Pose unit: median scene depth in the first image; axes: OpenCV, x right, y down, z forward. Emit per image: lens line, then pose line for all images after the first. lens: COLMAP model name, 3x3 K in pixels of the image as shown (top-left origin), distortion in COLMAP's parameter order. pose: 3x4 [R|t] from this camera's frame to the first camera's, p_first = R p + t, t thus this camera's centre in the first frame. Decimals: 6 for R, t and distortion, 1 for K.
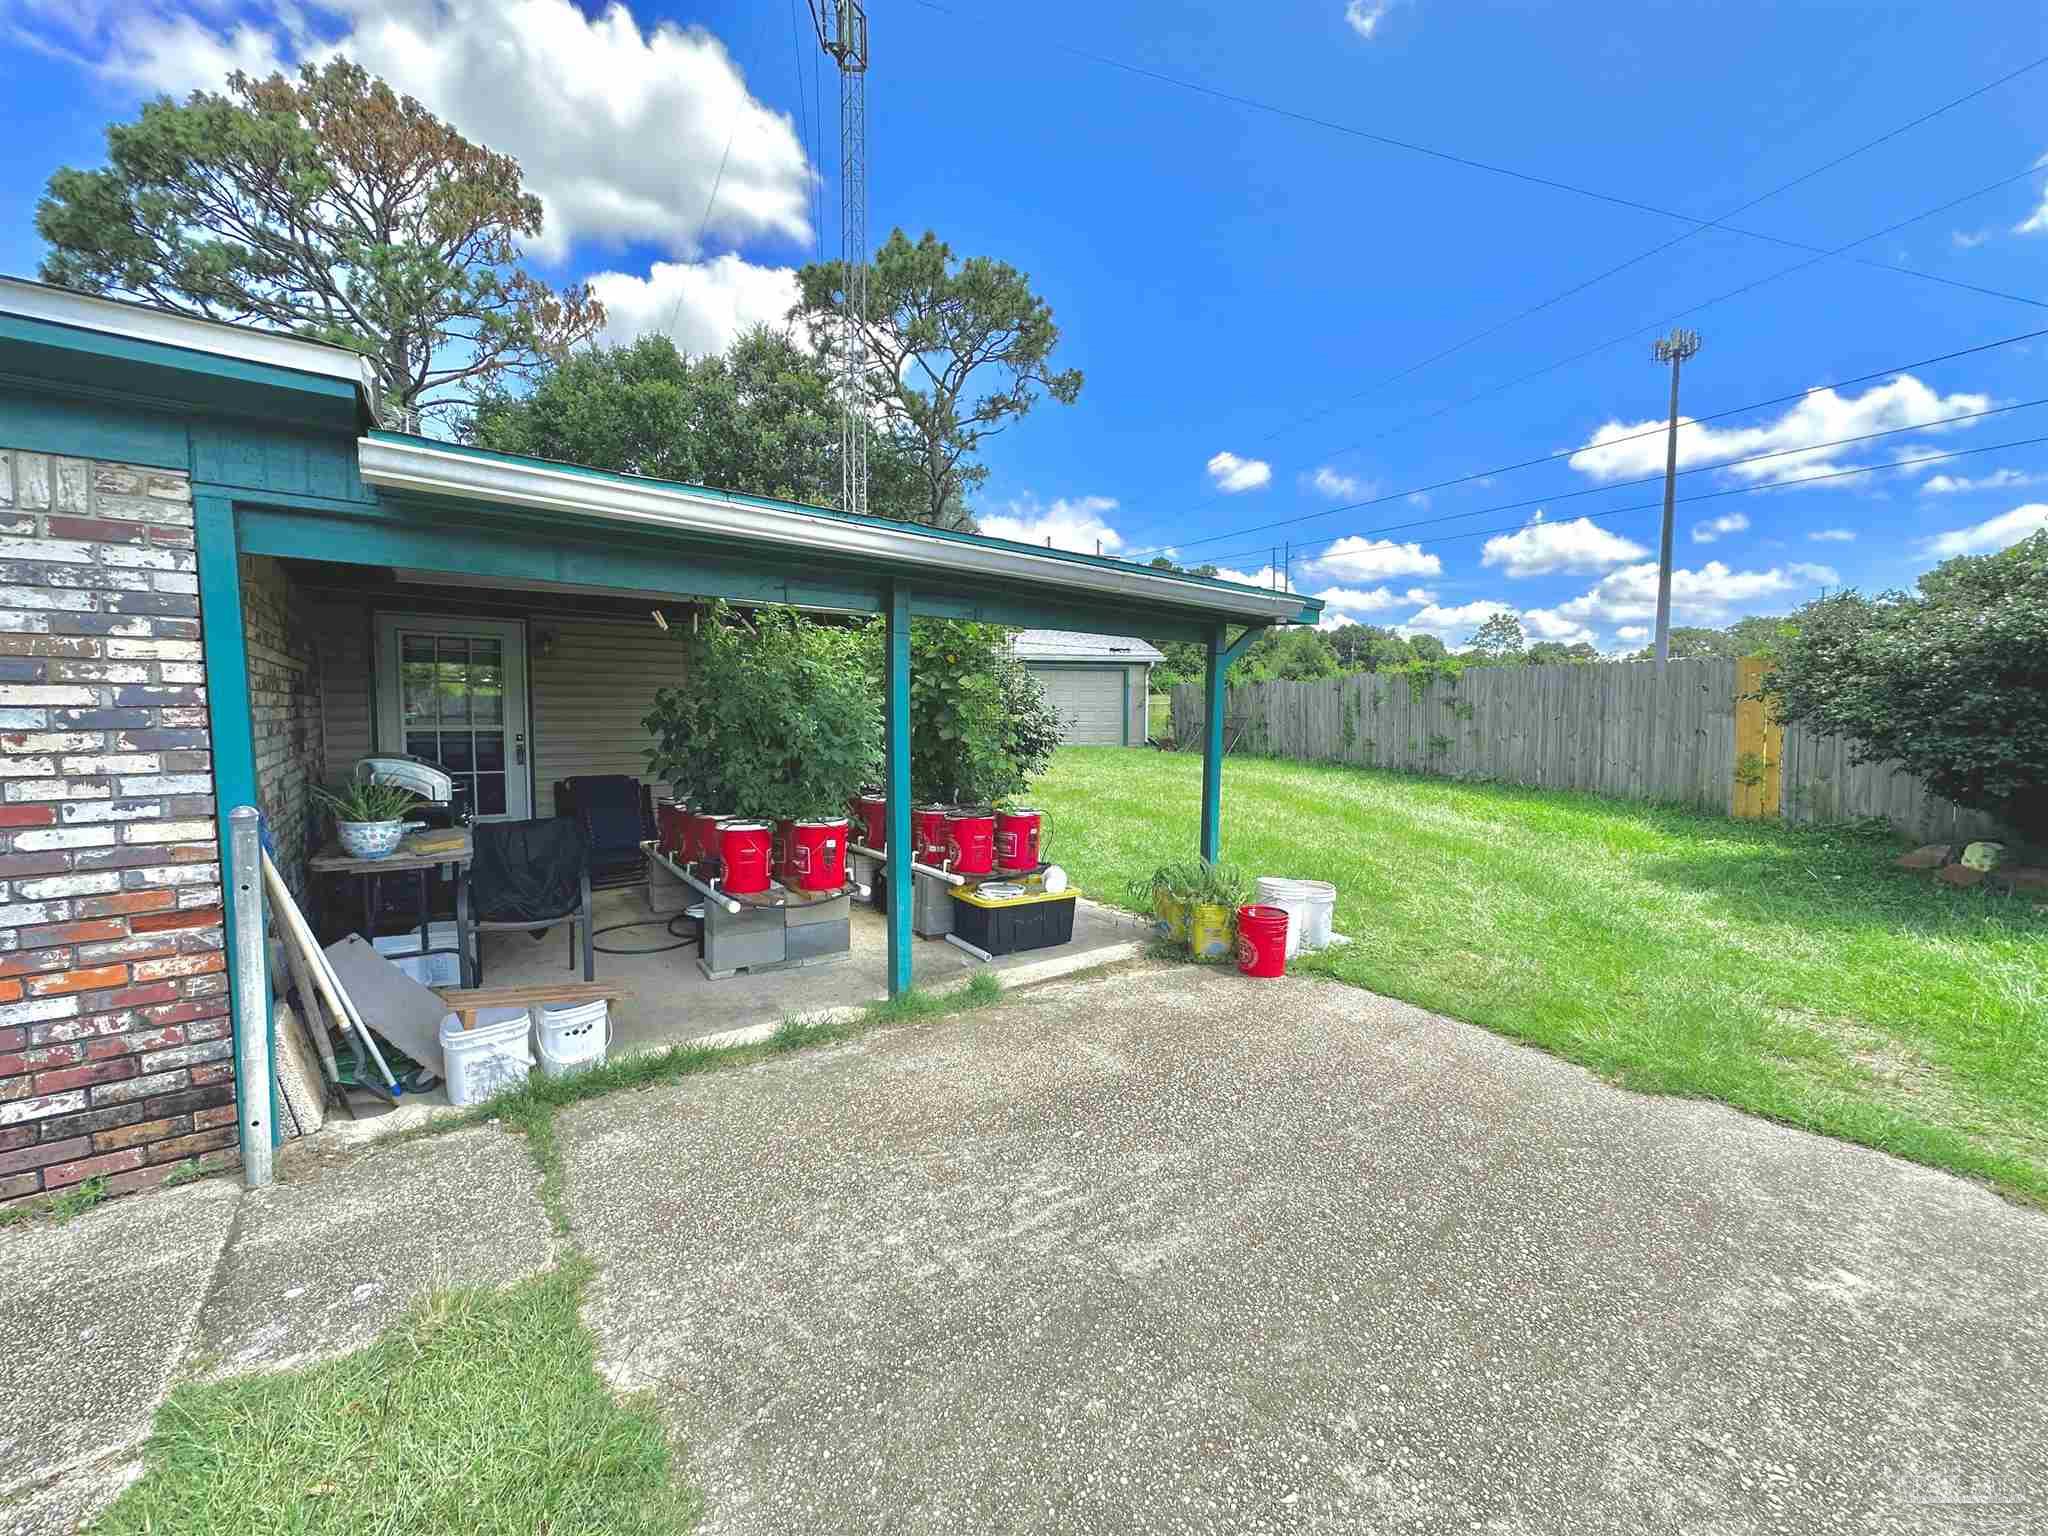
lens RADIAL K [[816.7, 0, 1030.9], [0, 816.7, 763.3], [0, 0, 1]] dist [-0.004407, 0.001459]
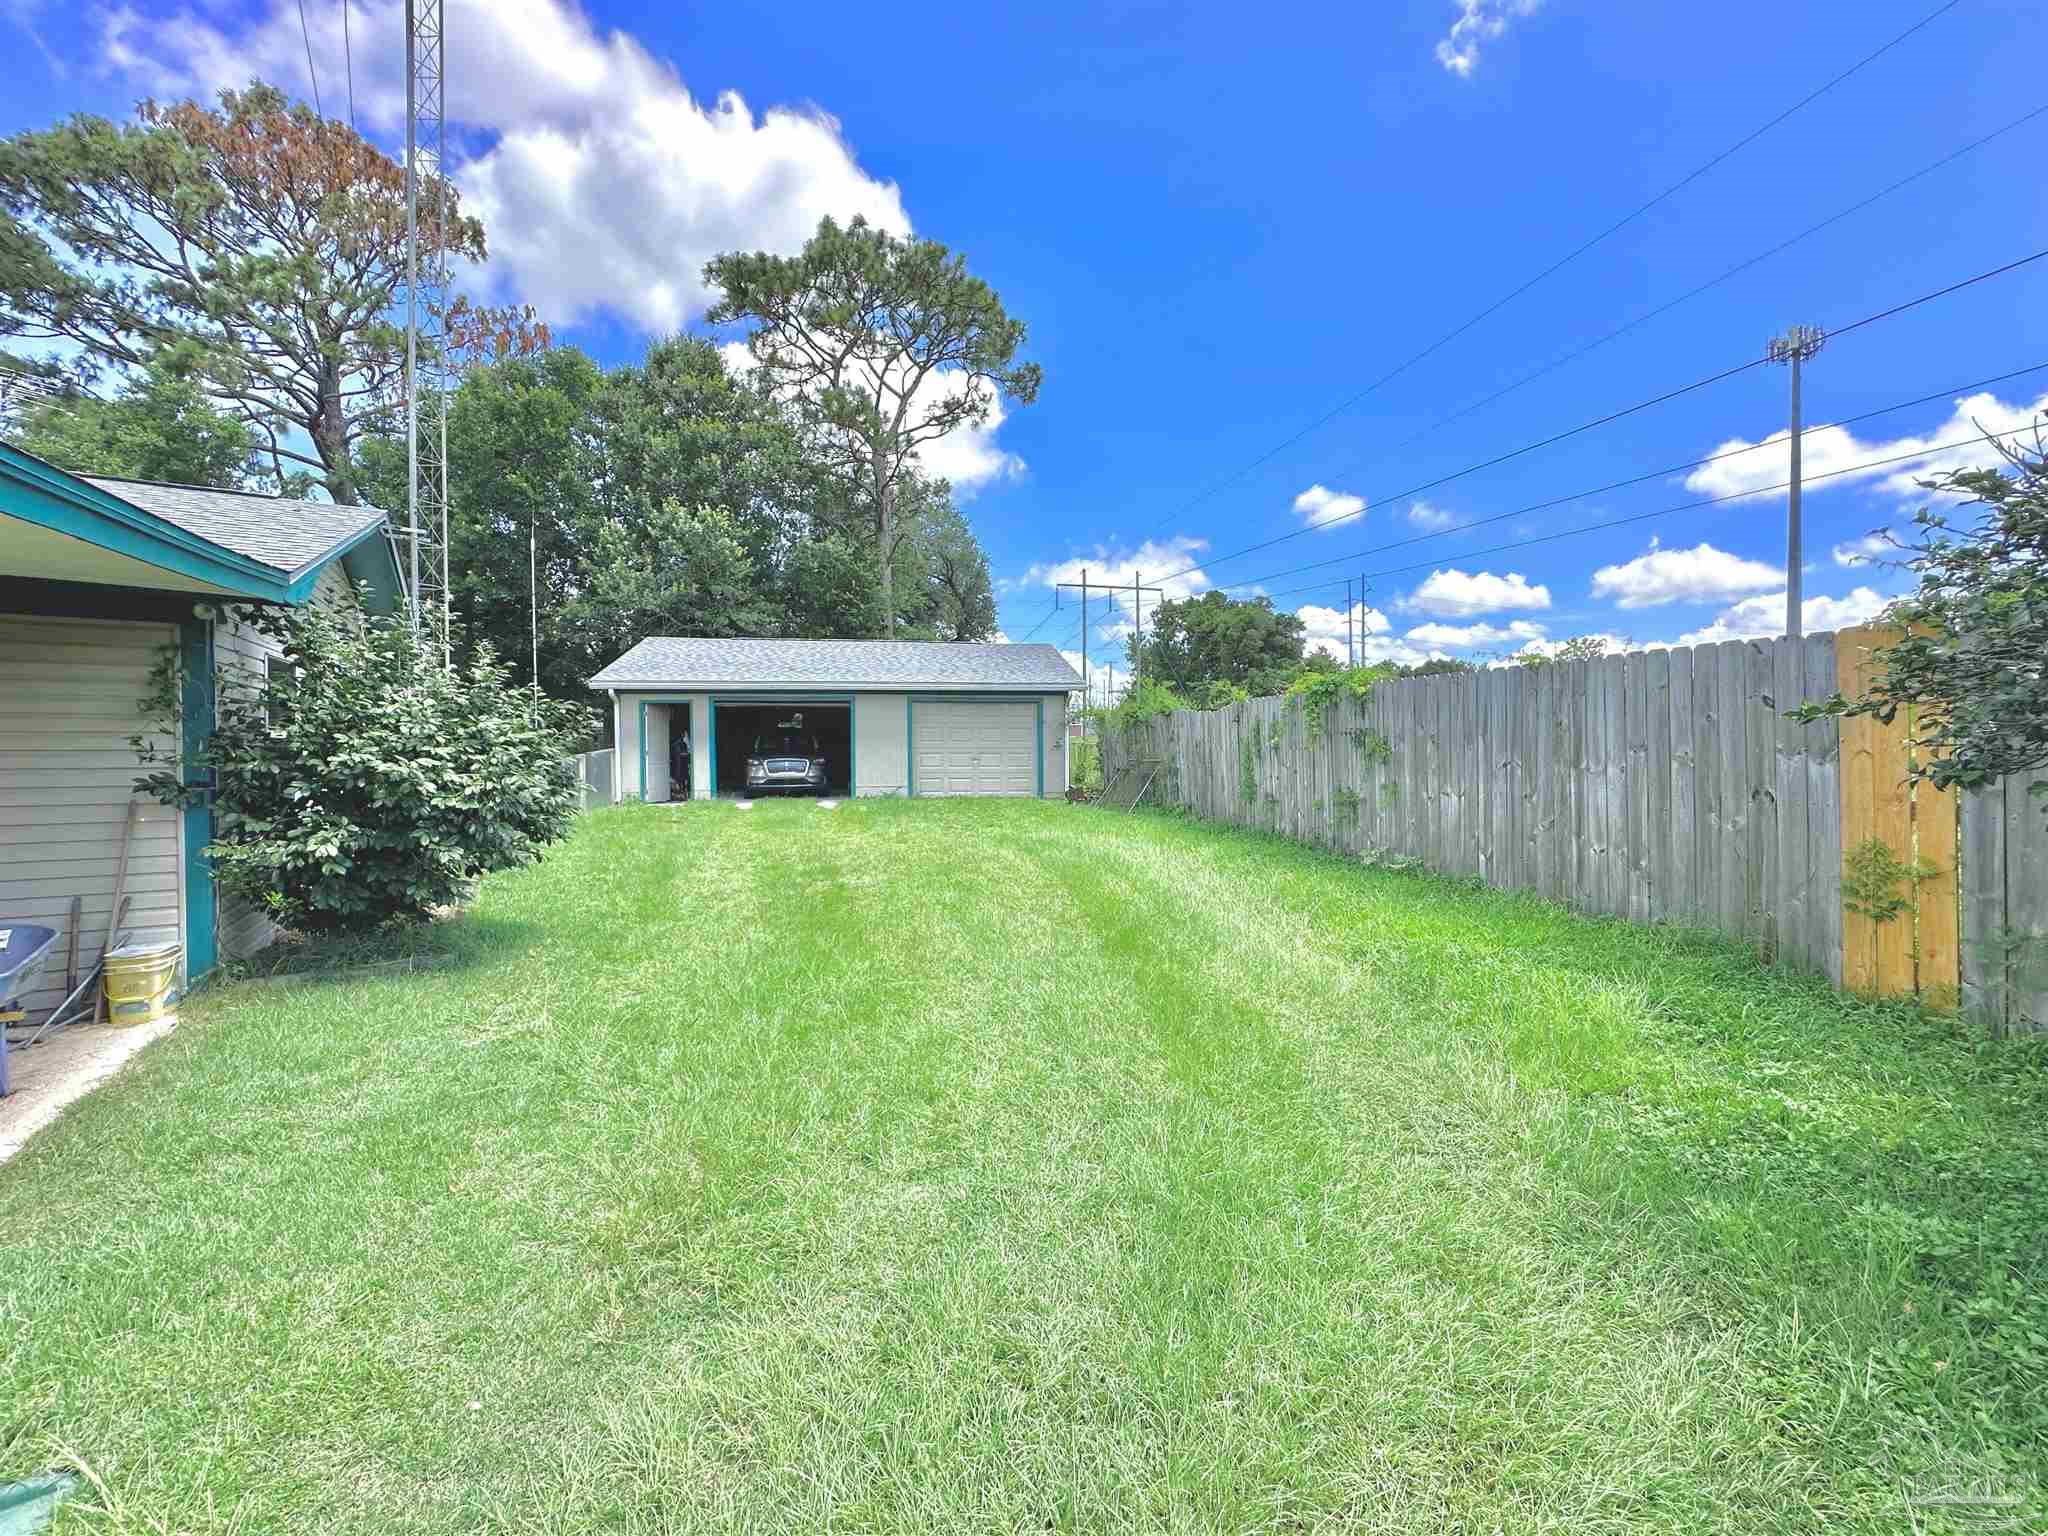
lens RADIAL K [[816.7, 0, 1048.0], [0, 816.7, 770.9], [0, 0, 1]] dist [-0.004407, 0.001459]
pose [[0.995718, -0.001839, -0.092428, 0.241328], [-0.002055, 0.999115, -0.042021, -0.016388], [0.092424, 0.042031, 0.994832, 0.262859]]
